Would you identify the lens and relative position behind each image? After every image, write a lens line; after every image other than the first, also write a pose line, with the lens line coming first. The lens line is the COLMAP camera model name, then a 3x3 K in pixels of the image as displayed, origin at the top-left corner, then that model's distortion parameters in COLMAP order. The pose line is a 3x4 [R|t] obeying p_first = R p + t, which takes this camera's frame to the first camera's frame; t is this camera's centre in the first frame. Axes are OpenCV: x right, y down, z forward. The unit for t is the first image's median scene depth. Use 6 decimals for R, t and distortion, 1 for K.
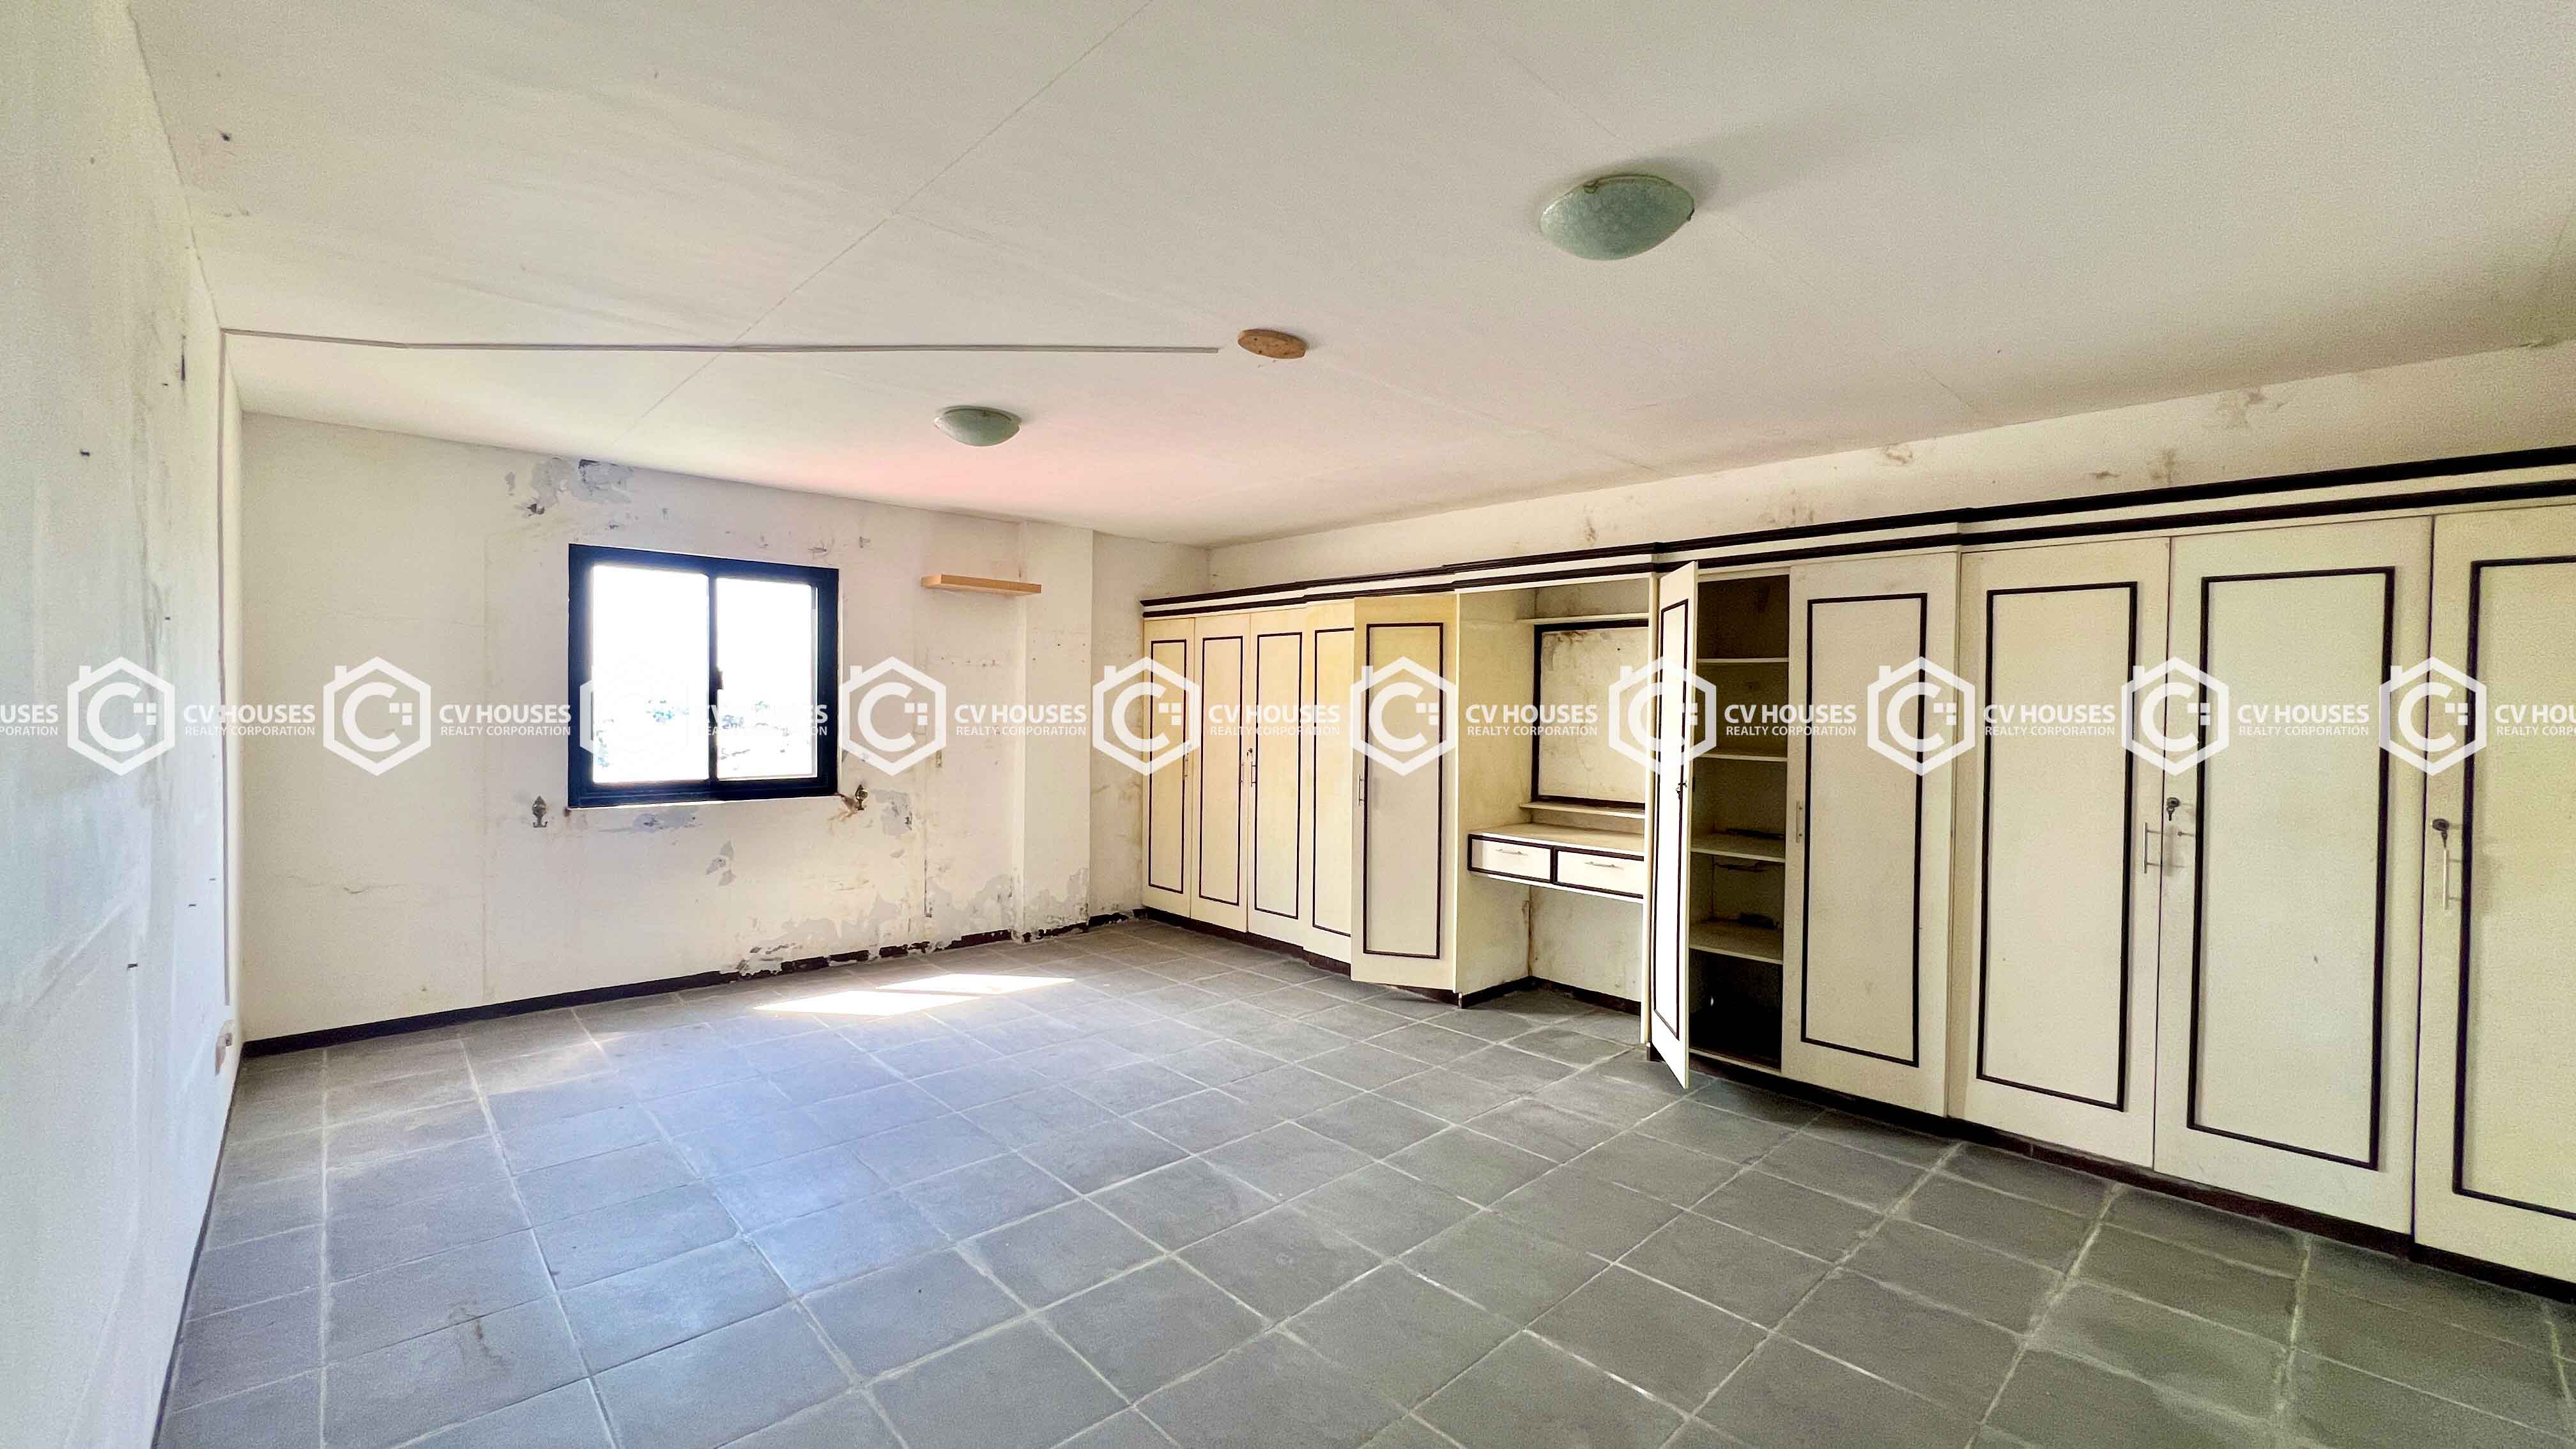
lens RADIAL K [[1027.4, 0, 1288.0], [0, 1027.4, 724.5], [0, 0, 1]] dist [0.000545, 0.000048]
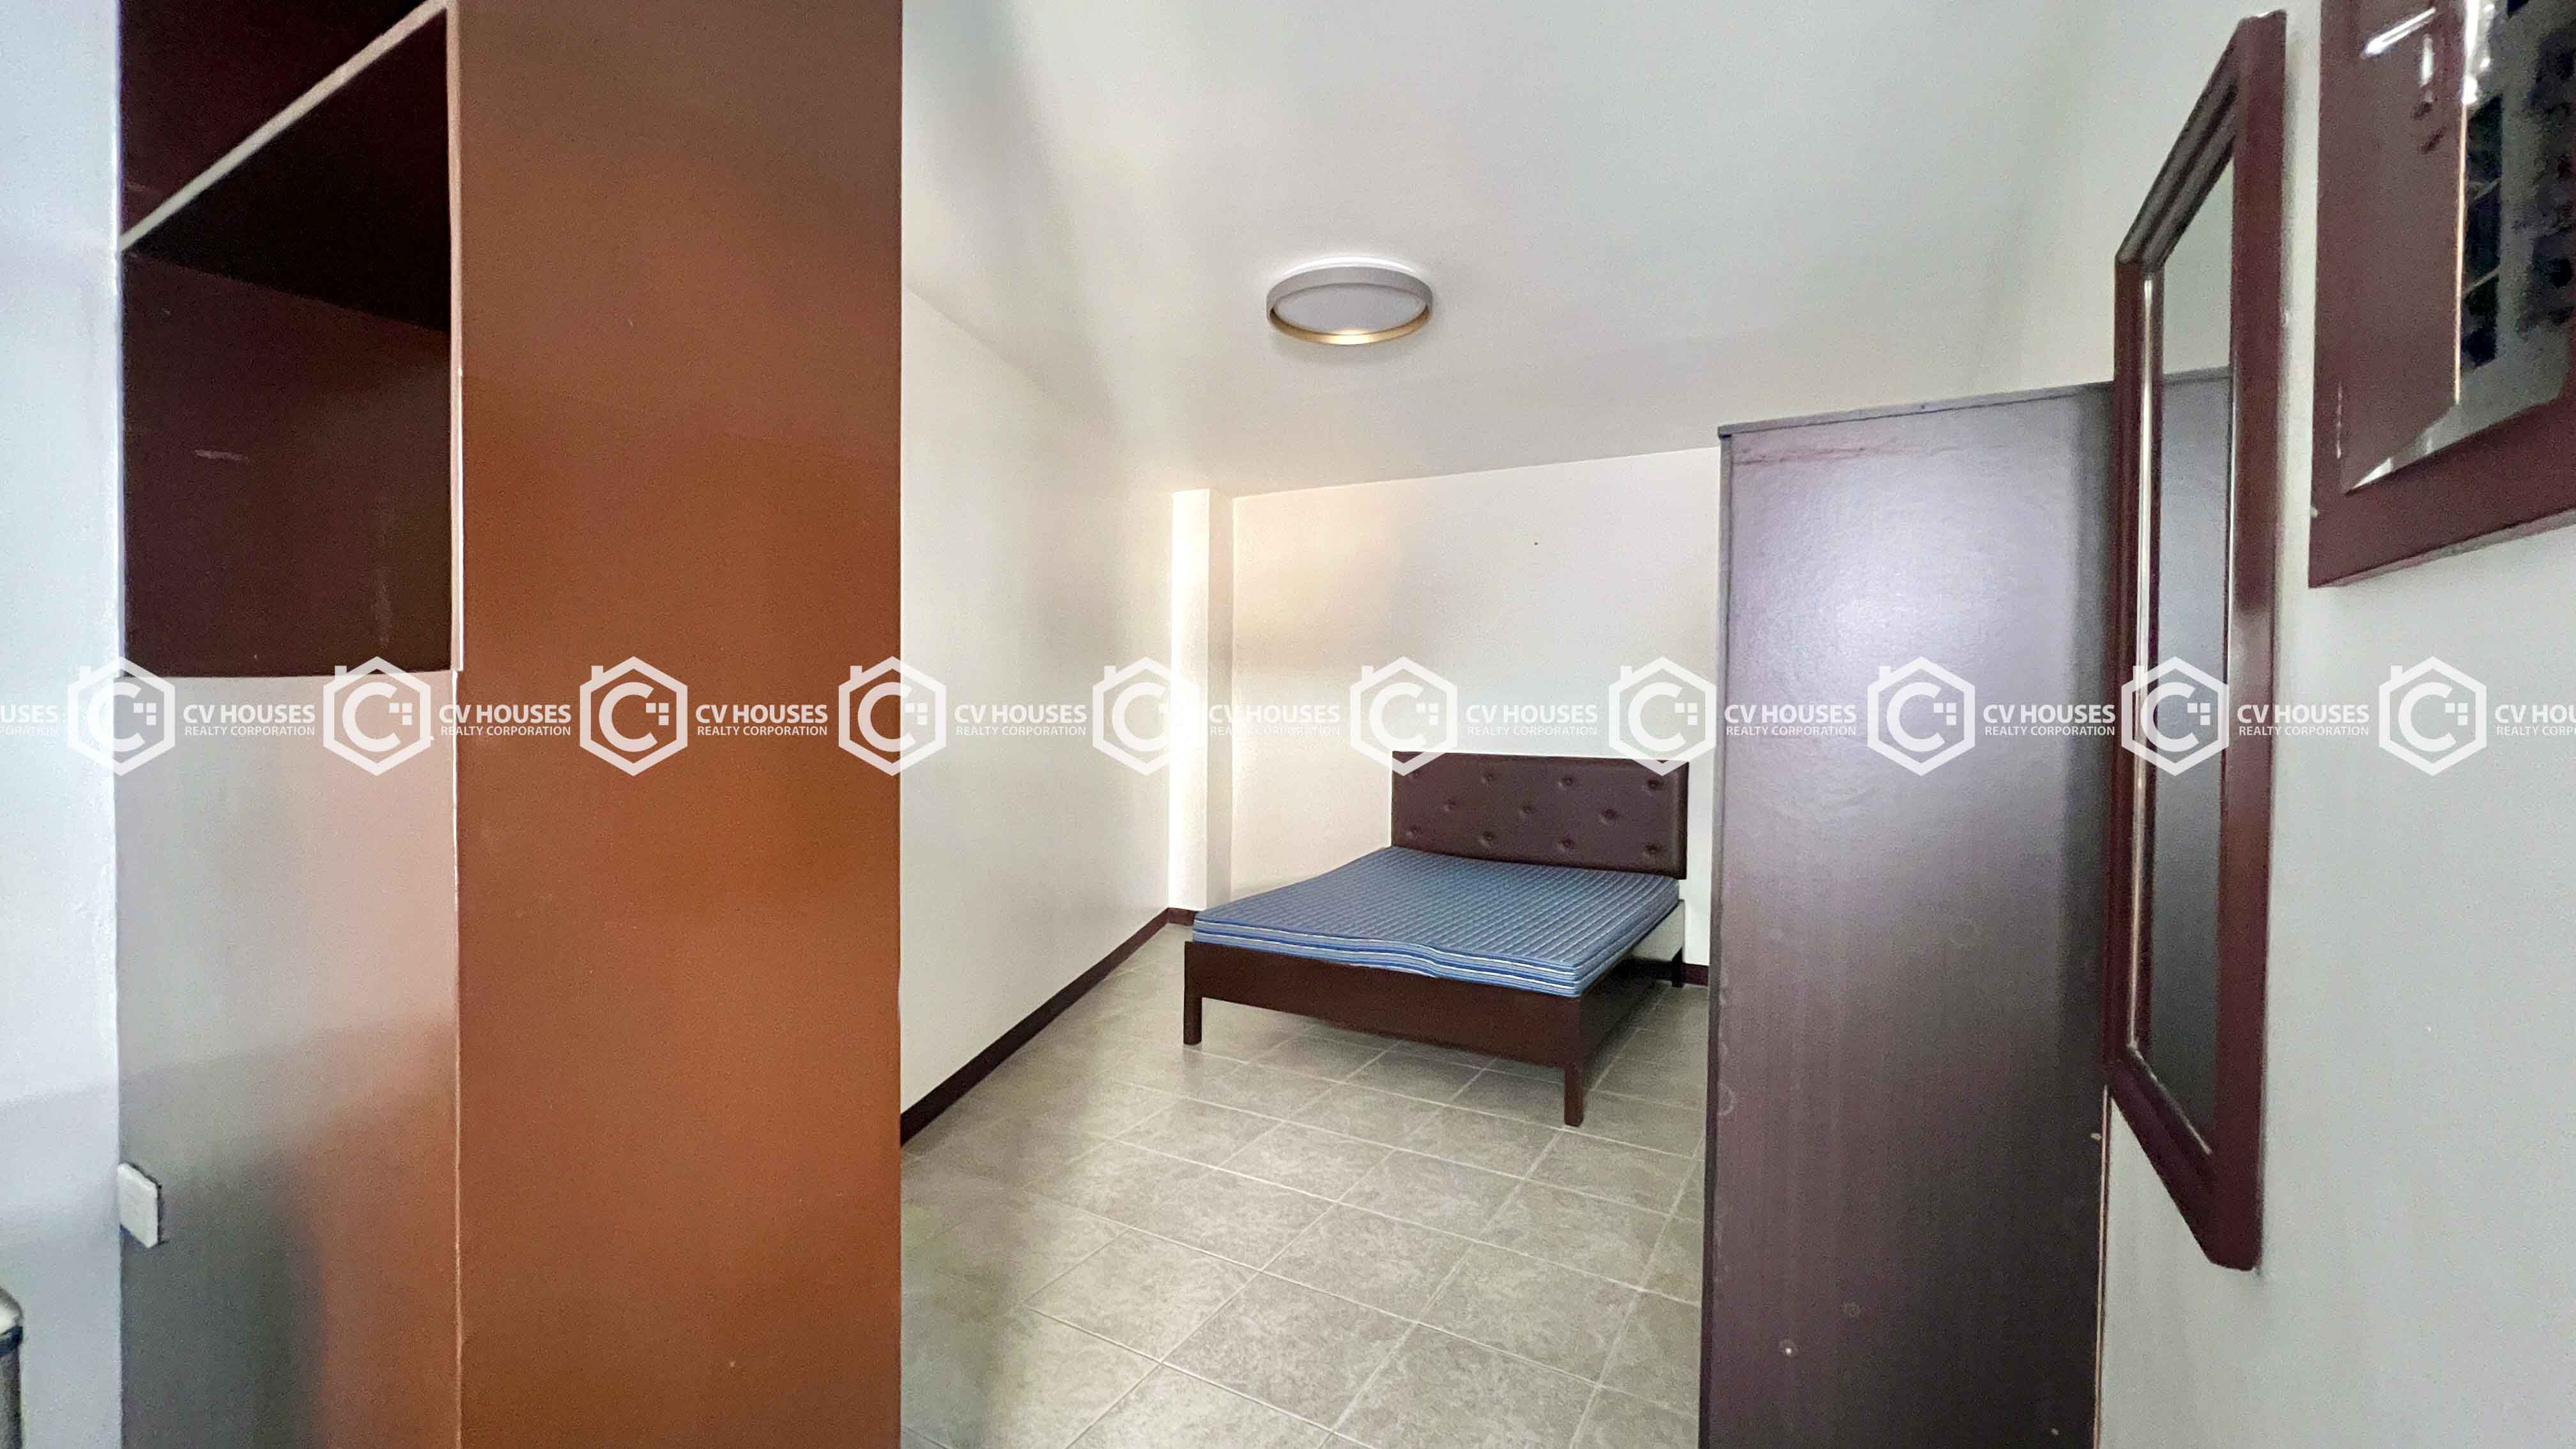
lens RADIAL K [[1027.4, 0, 1288.0], [0, 1027.4, 724.5], [0, 0, 1]] dist [0.000545, 0.000048]
pose [[1.000000, 0.000072, -0.000232, 0.749904], [-0.000072, 1.000000, -0.000025, 0.000005], [0.000232, 0.000025, 1.000000, -0.000557]]
